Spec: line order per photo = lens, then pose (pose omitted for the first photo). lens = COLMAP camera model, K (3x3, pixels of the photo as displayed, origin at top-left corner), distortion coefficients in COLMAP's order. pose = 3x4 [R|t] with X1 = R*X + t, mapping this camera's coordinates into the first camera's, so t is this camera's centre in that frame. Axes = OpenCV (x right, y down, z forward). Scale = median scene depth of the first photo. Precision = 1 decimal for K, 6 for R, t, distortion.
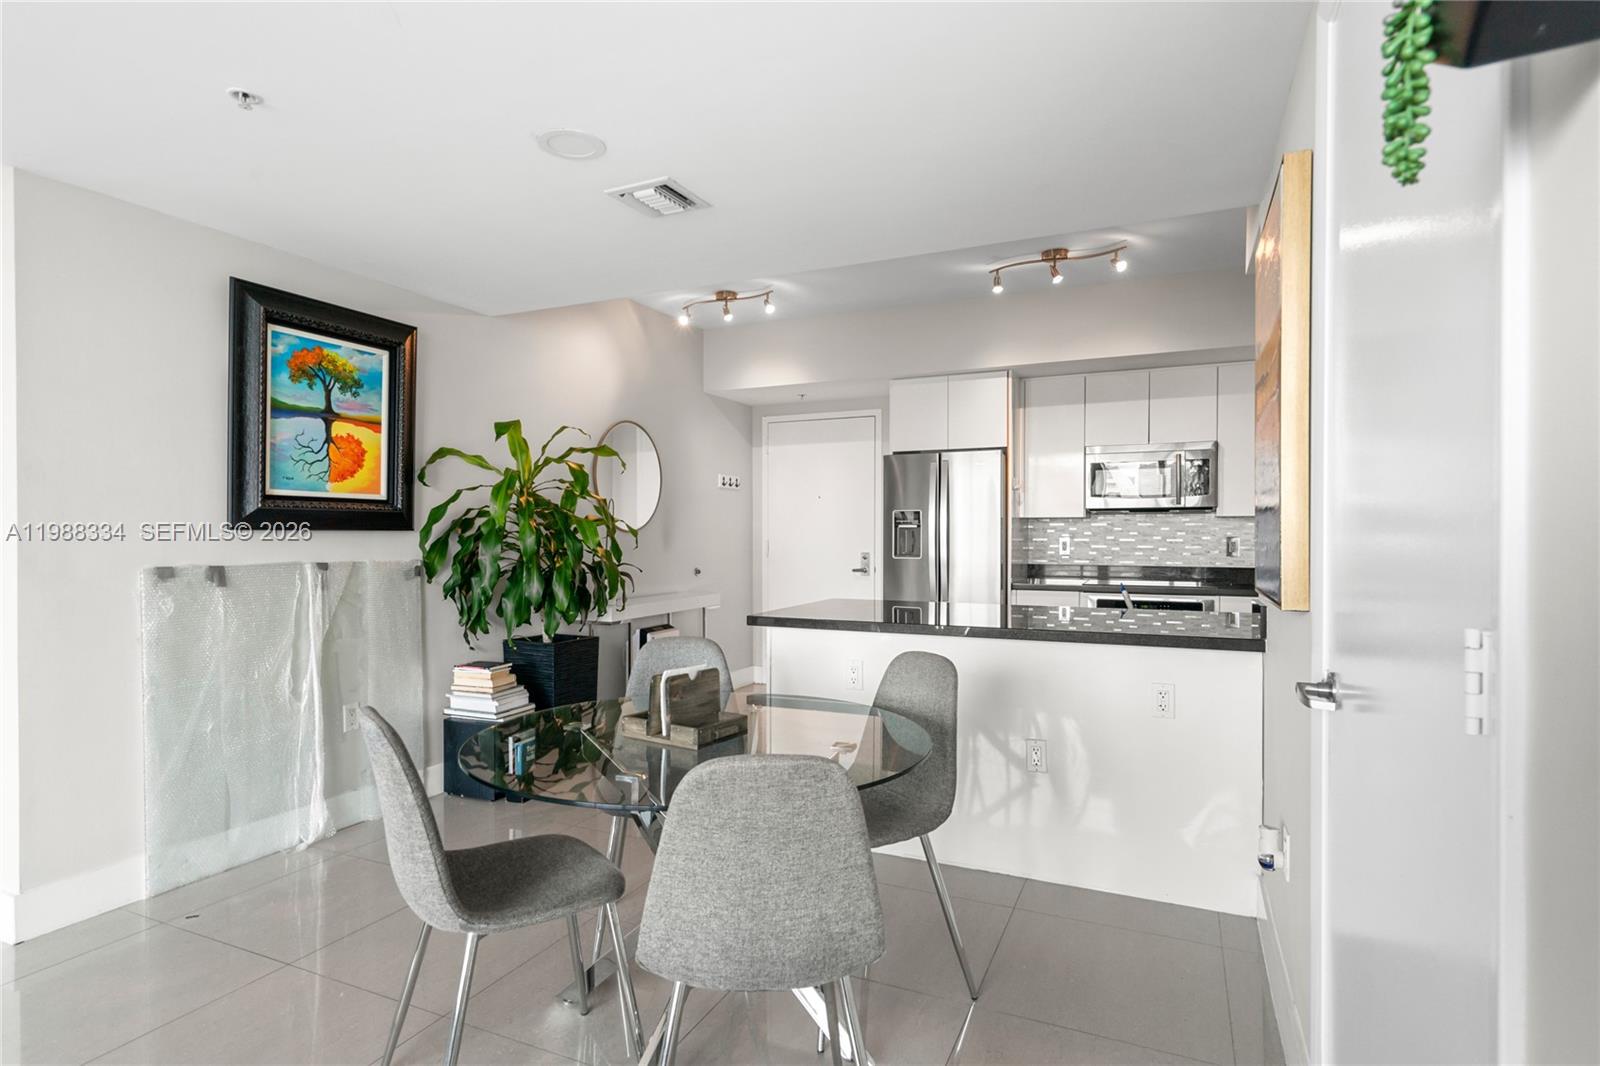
lens RADIAL K [[820.8, 0, 804.1], [0, 820.8, 544.5], [0, 0, 1]] dist [-0.000374, -0.000024]
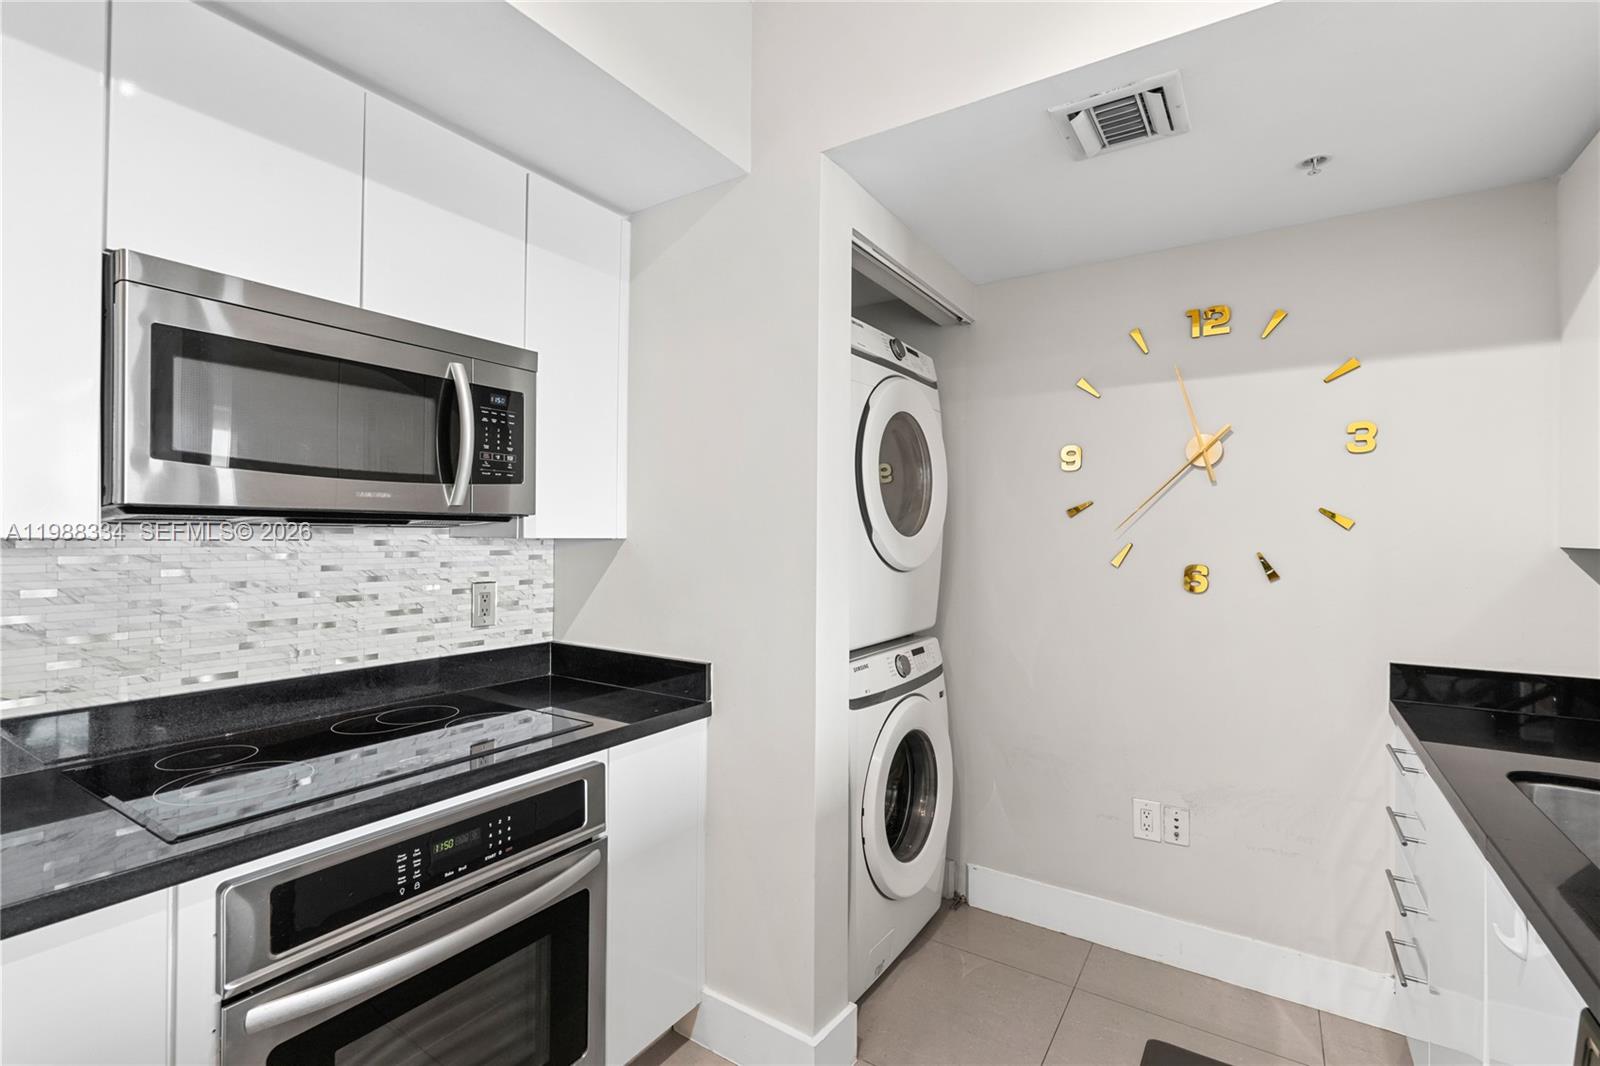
lens RADIAL K [[719.6, 0, 800.0], [0, 719.6, 533.0], [0, 0, 1]] dist [-0.004340, 0.000948]
pose [[0.154094, 0.002806, 0.988052, 0.159085], [0.002735, 0.999991, -0.003266, -0.032795], [-0.988052, 0.003205, 0.154085, 0.745363]]
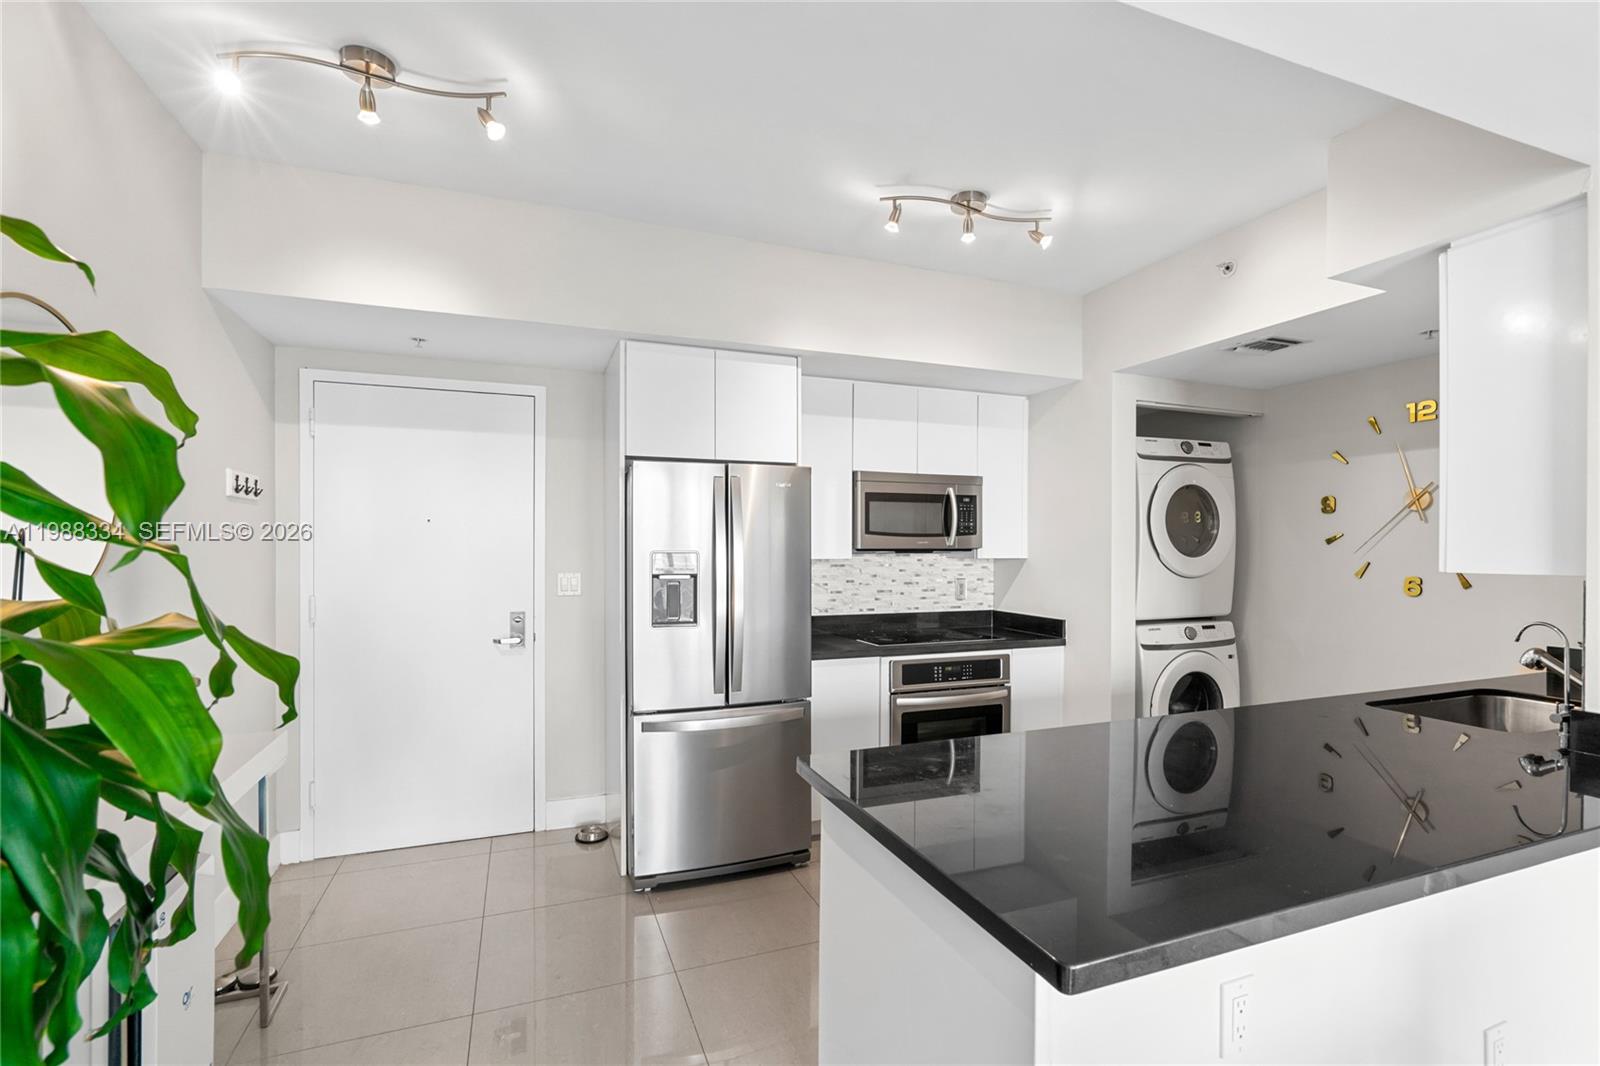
lens RADIAL K [[727.2, 0, 800.6], [0, 727.2, 551.1], [0, 0, 1]] dist [-0.002233, -0.000015]
pose [[0.703634, -0.003112, 0.710556, -0.193942], [0.005973, 0.999981, -0.001535, -0.039206], [-0.710537, 0.005325, 0.703639, 0.524583]]
